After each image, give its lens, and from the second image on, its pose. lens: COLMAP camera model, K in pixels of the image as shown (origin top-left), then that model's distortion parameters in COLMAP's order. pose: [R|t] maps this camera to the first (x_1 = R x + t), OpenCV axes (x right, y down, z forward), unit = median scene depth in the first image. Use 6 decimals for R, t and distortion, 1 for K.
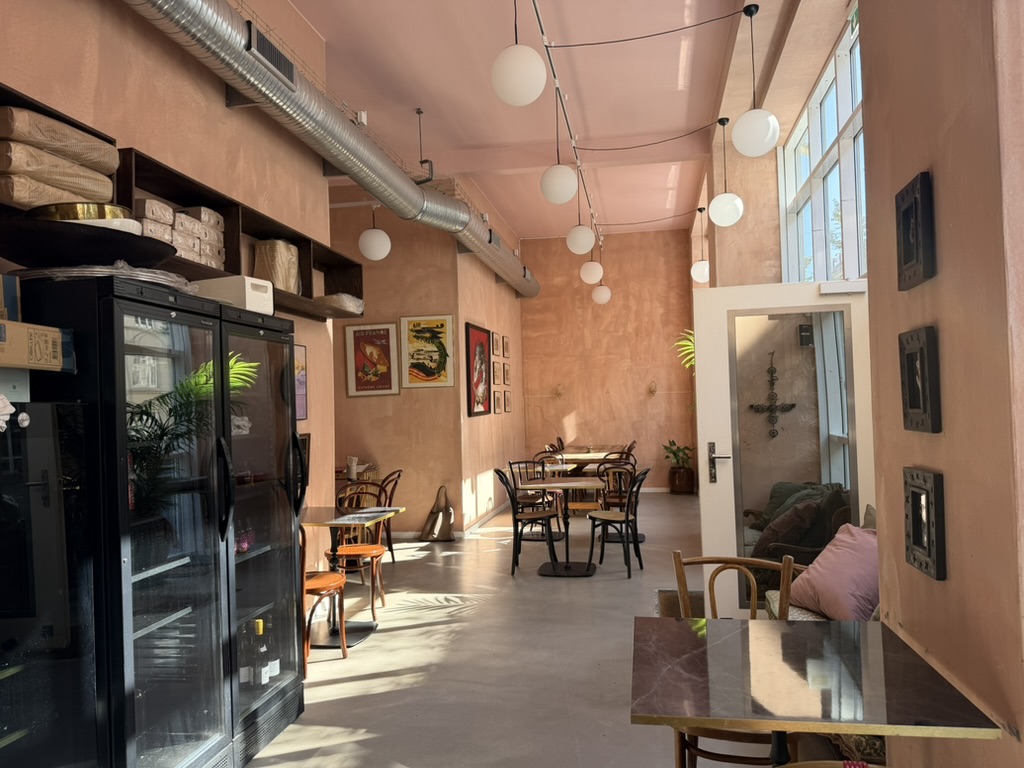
lens RADIAL K [[715.1, 0, 504.0], [0, 715.1, 390.4], [0, 0, 1]] dist [0.081567, -0.111563]
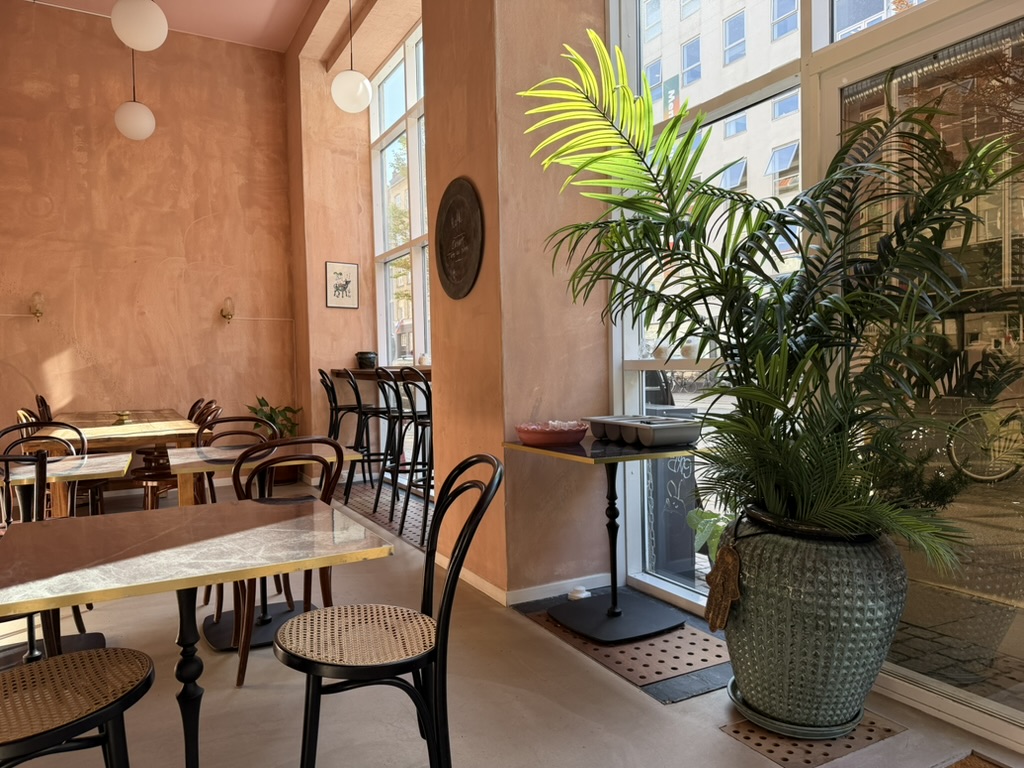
lens RADIAL K [[715.1, 0, 510.5], [0, 715.1, 388.3], [0, 0, 1]] dist [0.081567, -0.111563]
pose [[0.769476, -0.009737, 0.638602, 0.008433], [-0.018697, 0.999112, 0.037763, 0.045379], [-0.638403, -0.040998, 0.768610, 0.516575]]
